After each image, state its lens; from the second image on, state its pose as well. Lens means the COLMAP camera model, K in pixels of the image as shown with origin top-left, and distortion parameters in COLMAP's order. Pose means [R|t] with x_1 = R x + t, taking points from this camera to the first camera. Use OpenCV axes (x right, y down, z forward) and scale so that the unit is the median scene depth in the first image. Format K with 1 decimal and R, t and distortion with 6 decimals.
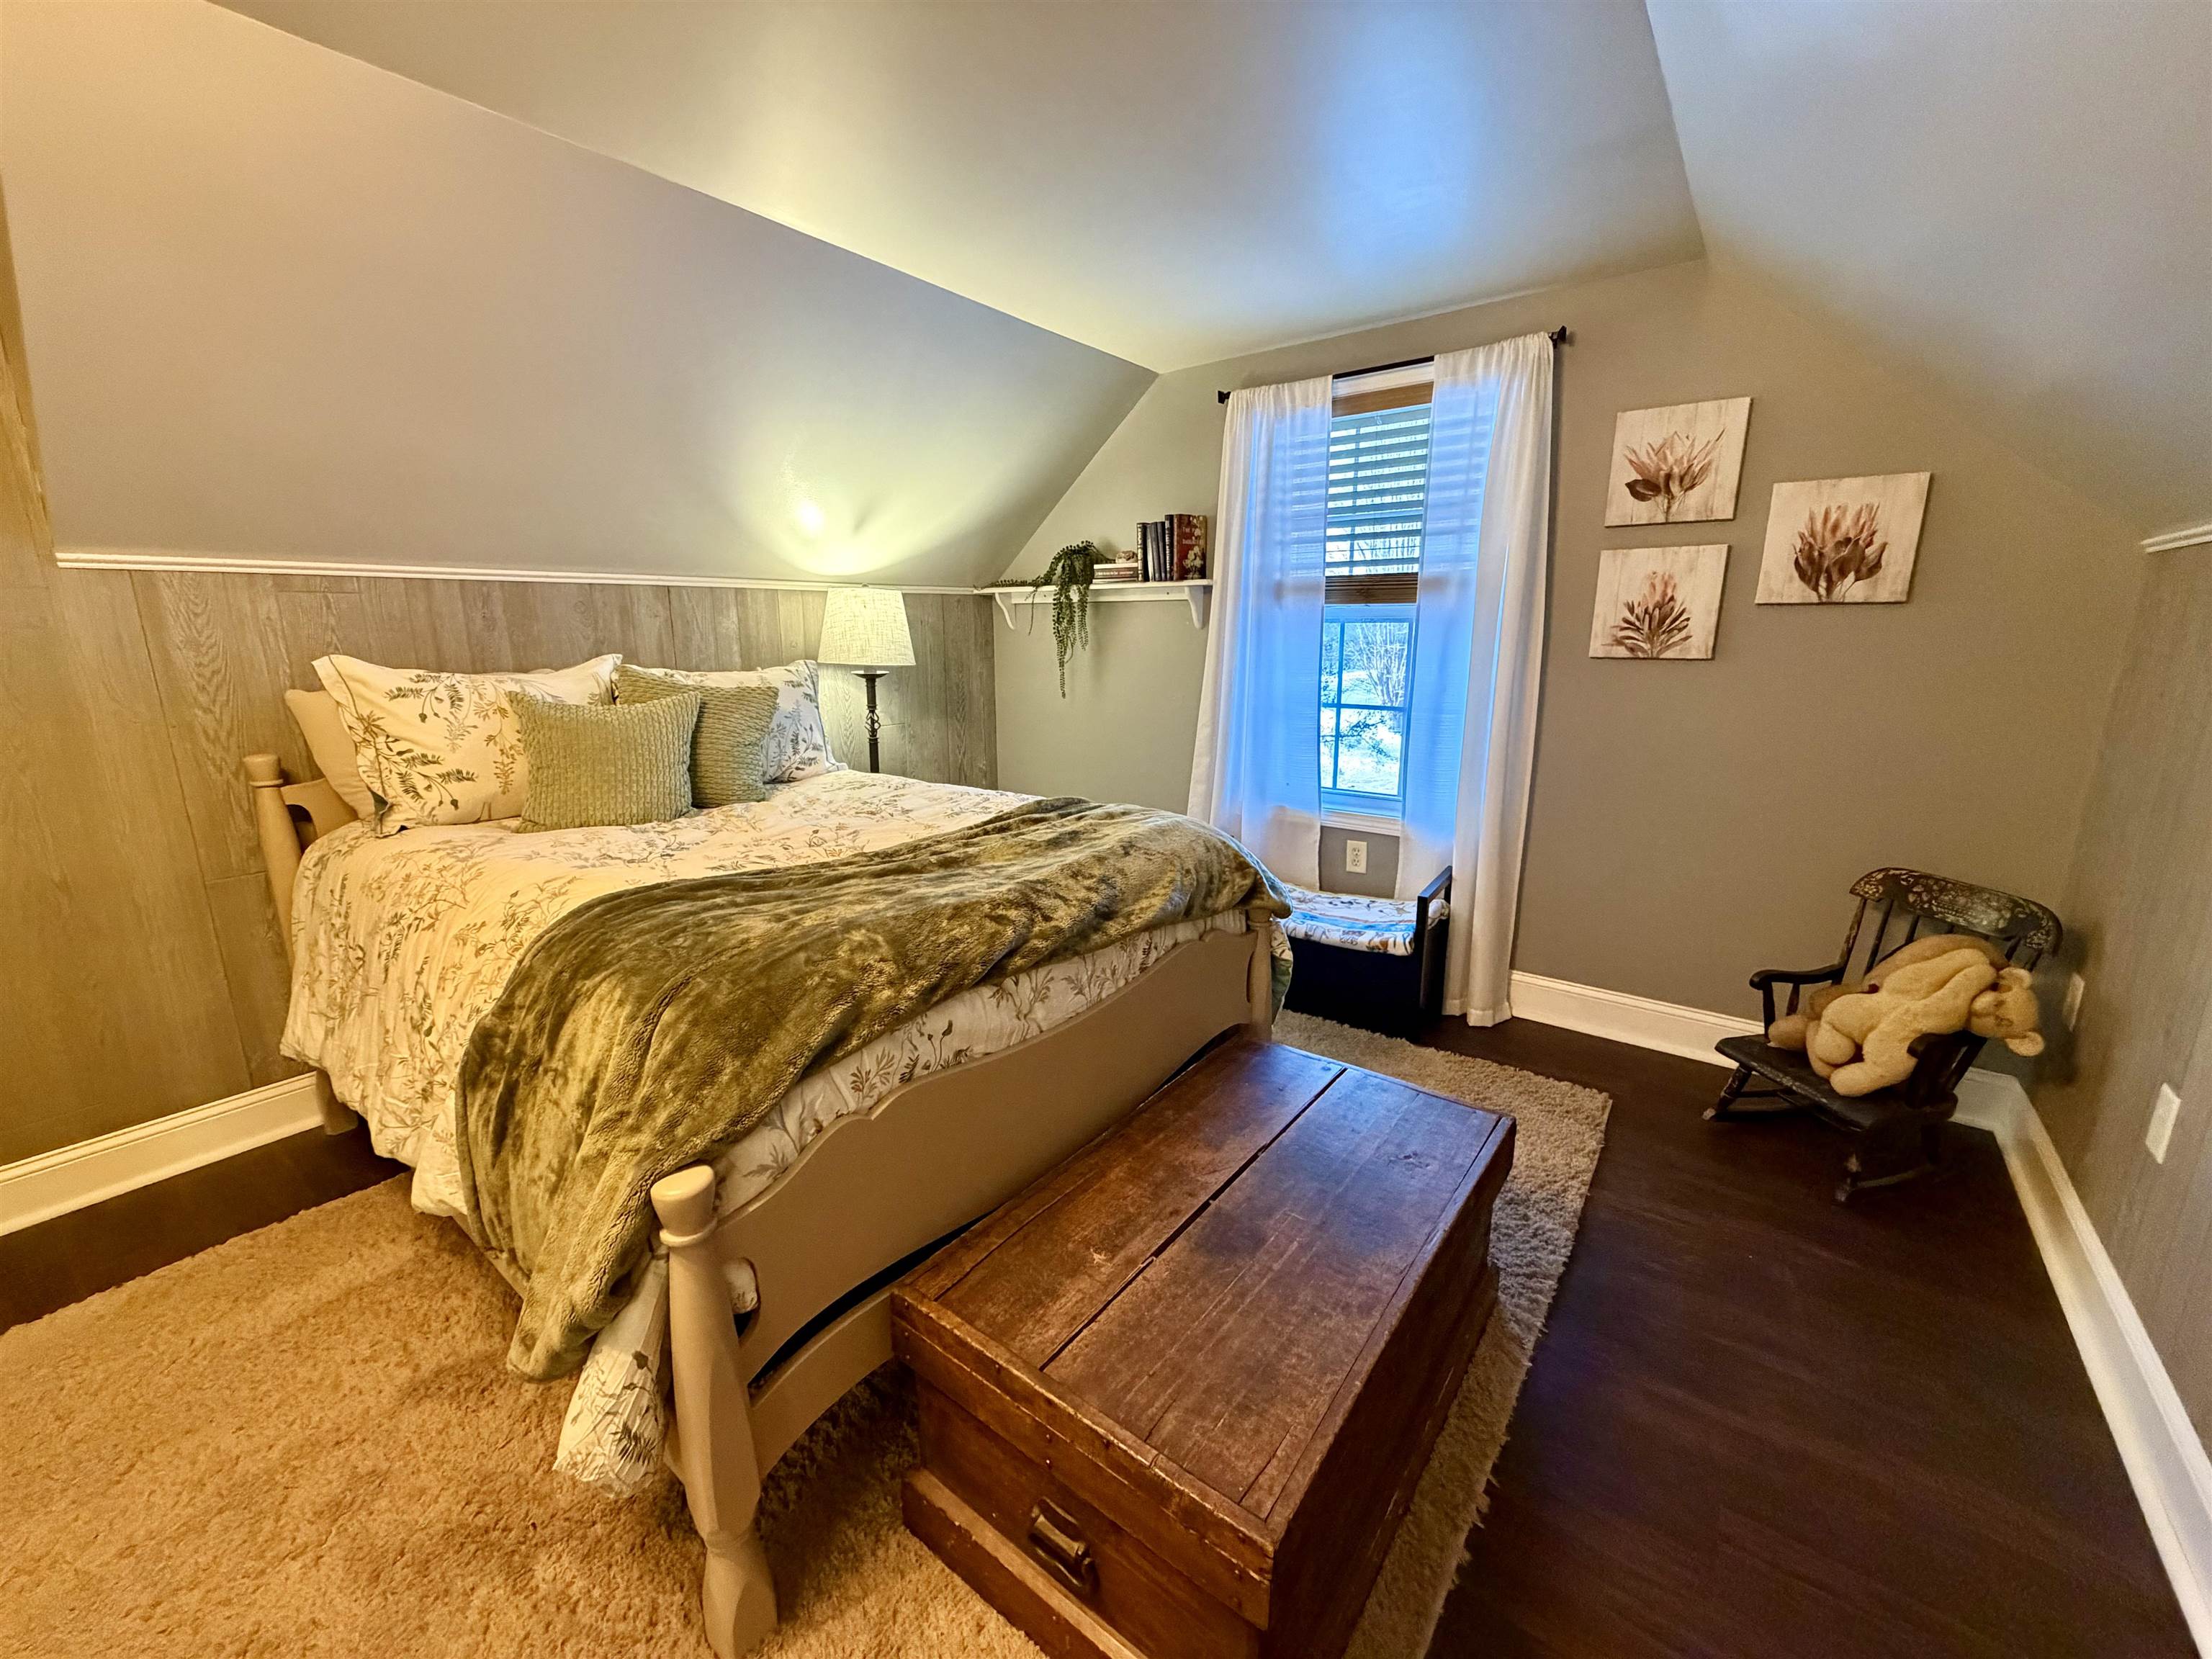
lens RADIAL K [[879.3, 0, 1102.9], [0, 879.3, 828.0], [0, 0, 1]] dist [-0.000198, -0.000492]
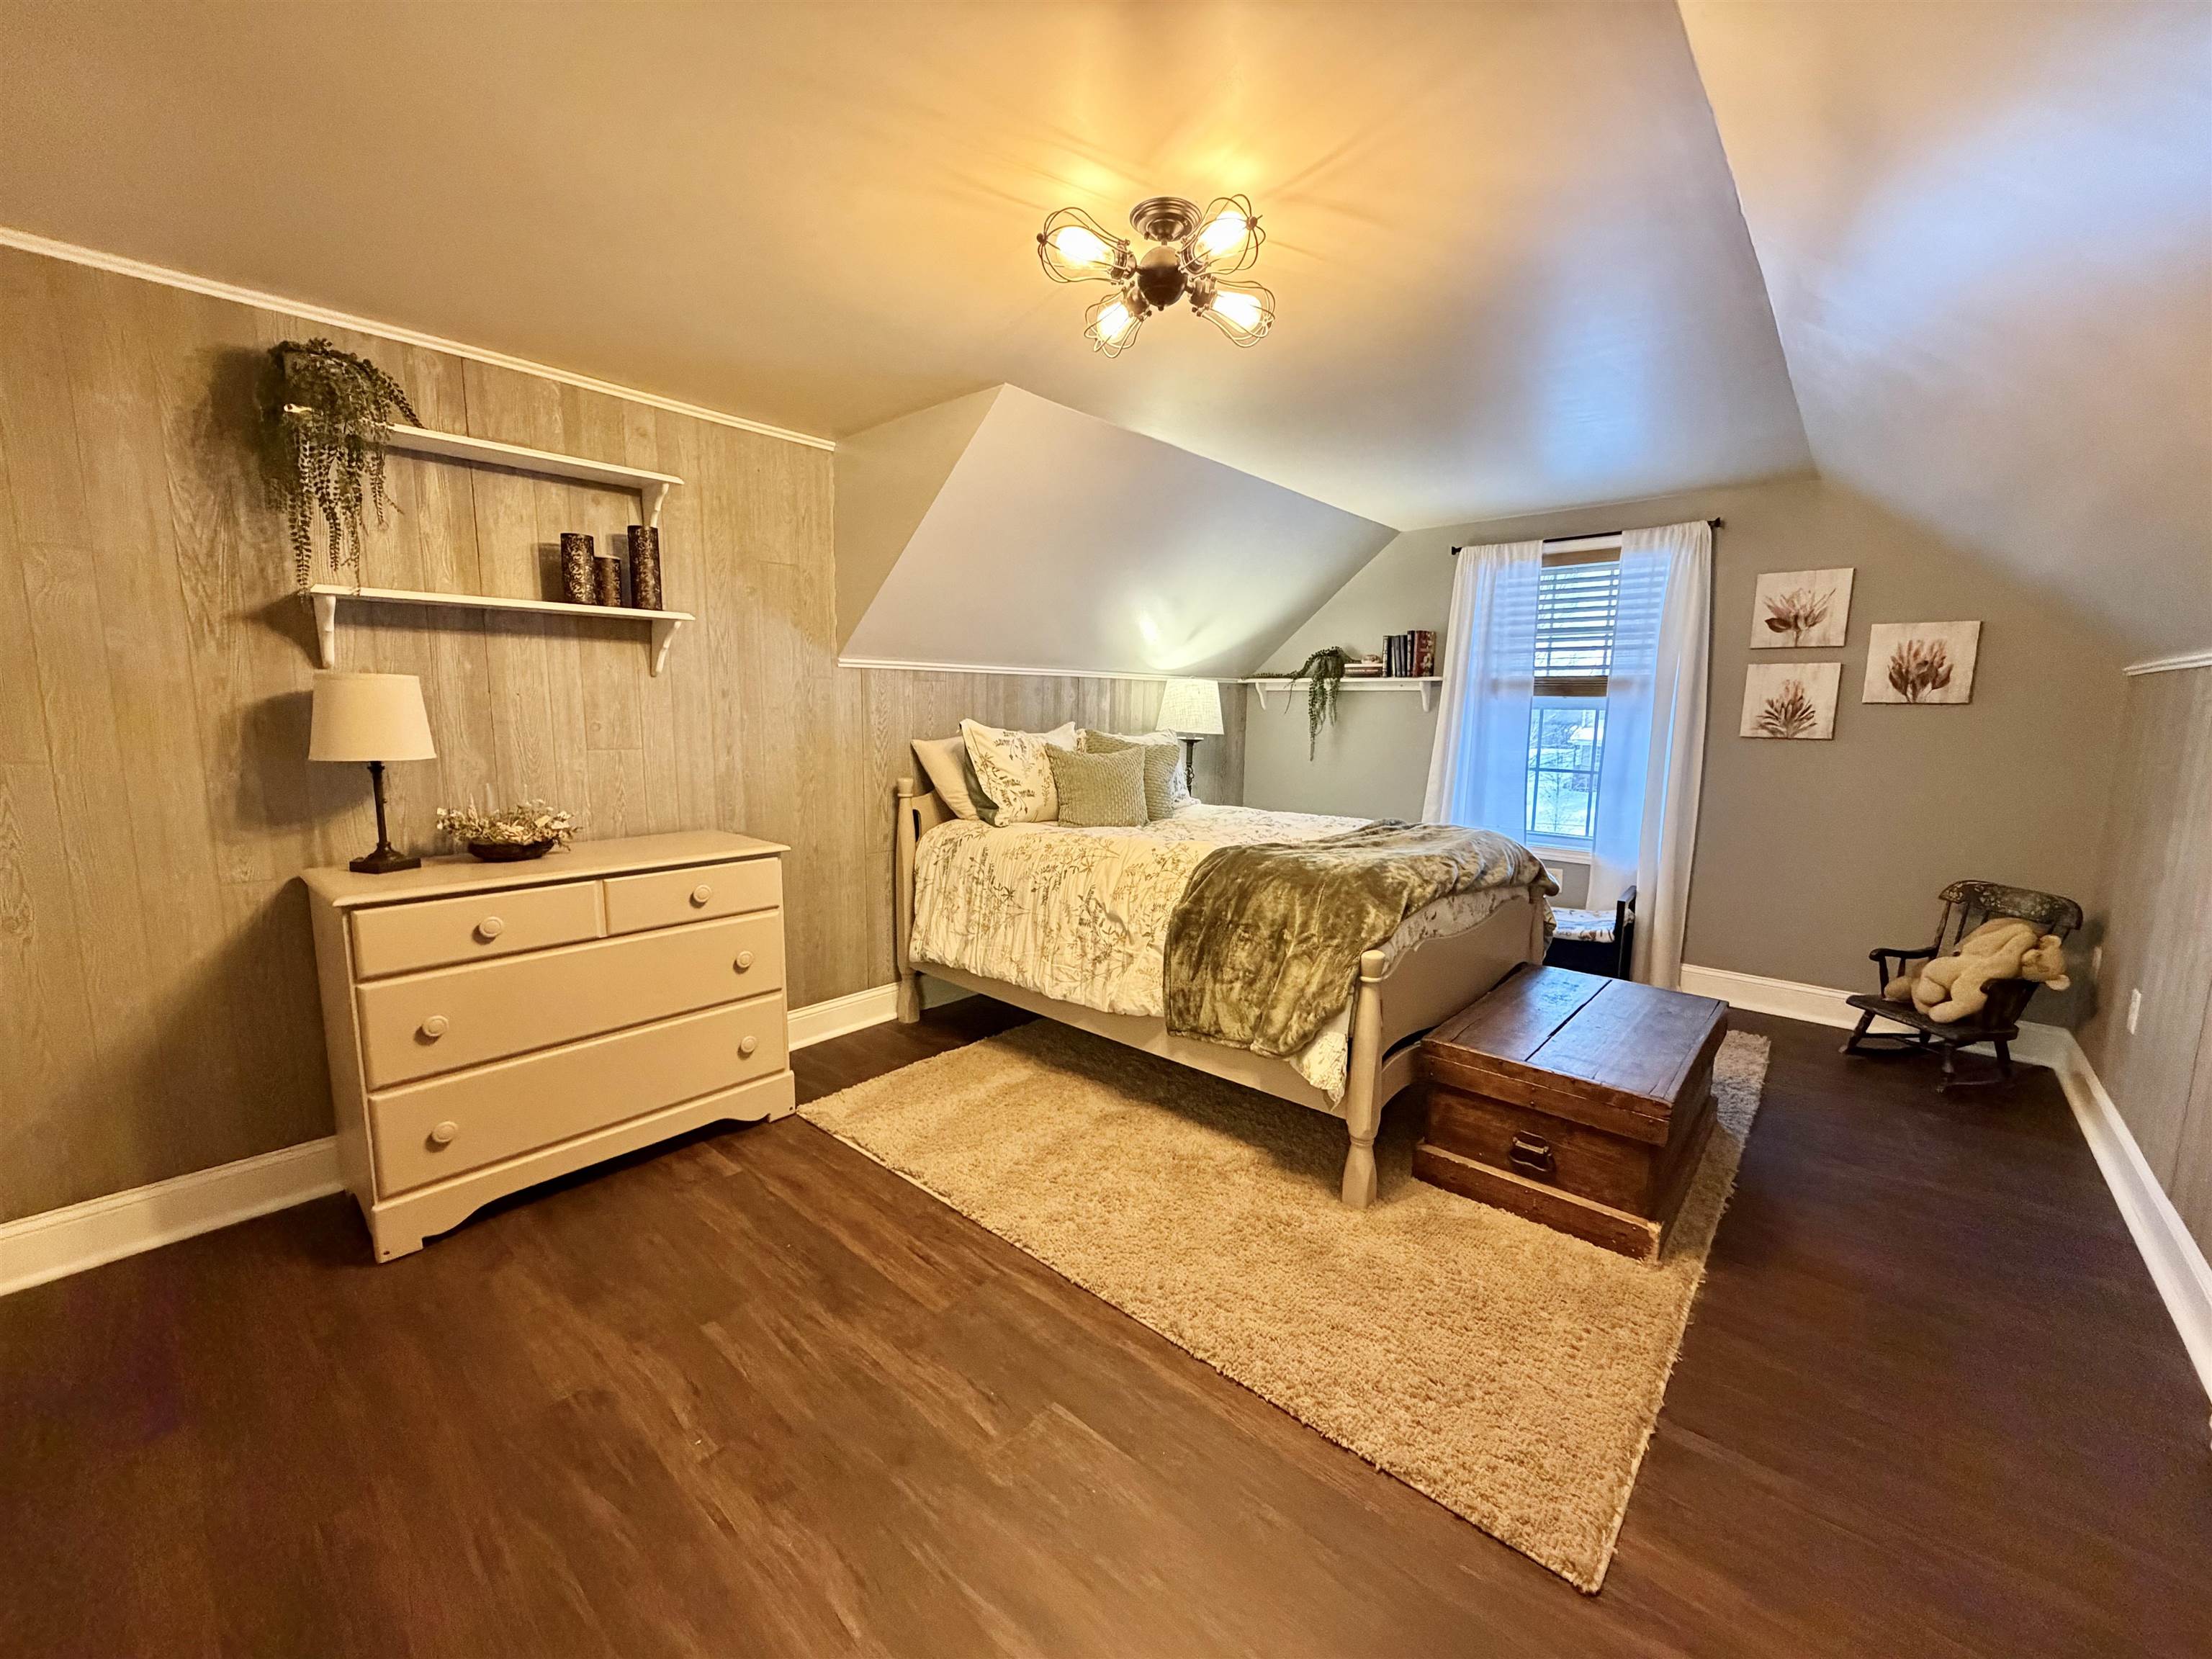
lens RADIAL K [[879.3, 0, 1104.9], [0, 879.3, 827.7], [0, 0, 1]] dist [-0.000198, -0.000492]
pose [[0.997274, 0.027017, -0.068663, -0.414130], [-0.032890, 0.995760, -0.085903, 0.121436], [0.066051, 0.087927, 0.993935, -0.526211]]
